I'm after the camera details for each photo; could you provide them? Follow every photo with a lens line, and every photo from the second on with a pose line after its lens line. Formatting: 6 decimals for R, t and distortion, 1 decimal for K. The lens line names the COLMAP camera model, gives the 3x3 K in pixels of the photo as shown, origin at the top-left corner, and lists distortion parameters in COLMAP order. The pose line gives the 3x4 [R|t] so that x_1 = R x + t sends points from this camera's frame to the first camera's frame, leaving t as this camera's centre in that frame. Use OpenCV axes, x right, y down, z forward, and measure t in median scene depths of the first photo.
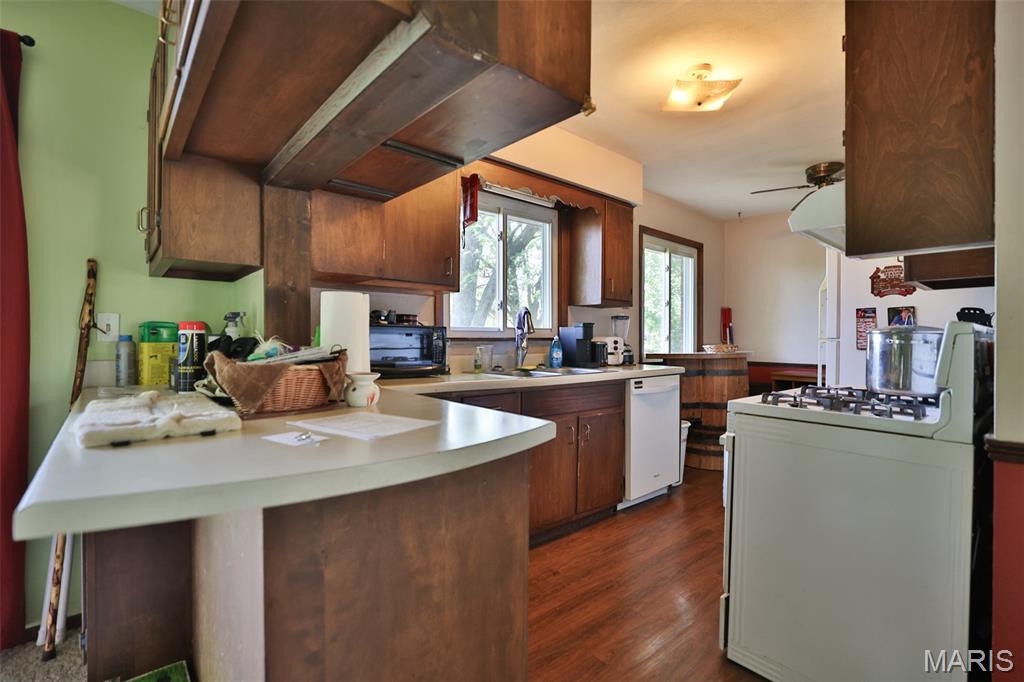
lens RADIAL K [[479.6, 0, 505.0], [0, 479.6, 334.7], [0, 0, 1]] dist [-0.040661, 0.013501]
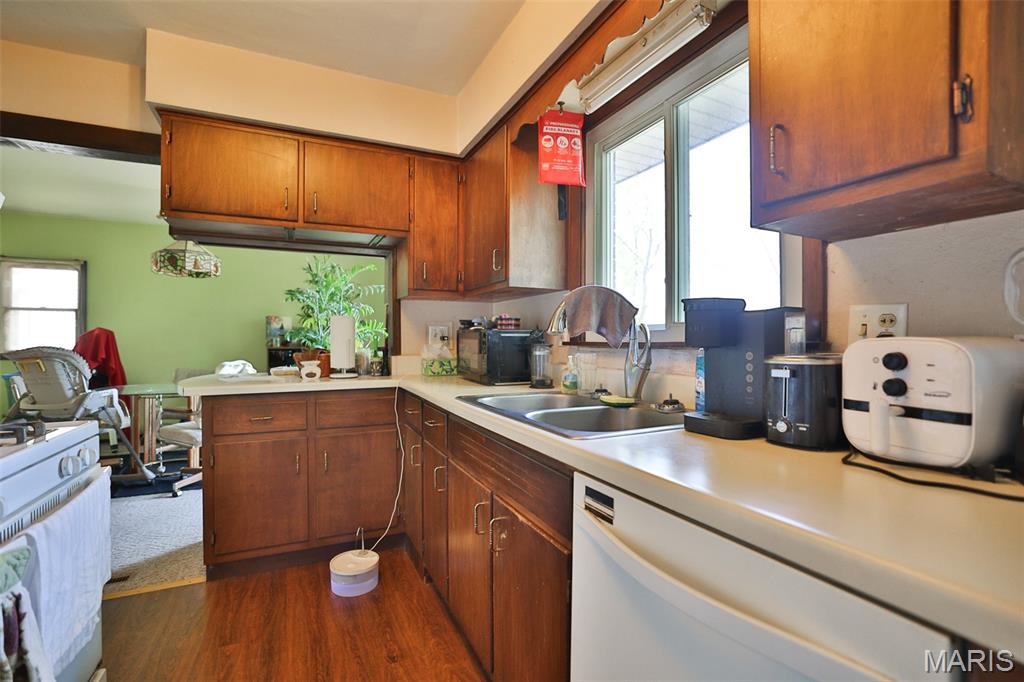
lens RADIAL K [[479.6, 0, 507.7], [0, 479.6, 340.4], [0, 0, 1]] dist [-0.040661, 0.013501]
pose [[-0.270940, -0.006598, -0.962574, 0.517289], [0.003095, 0.999965, -0.007725, 0.007204], [0.962591, -0.005072, -0.270910, 0.926002]]
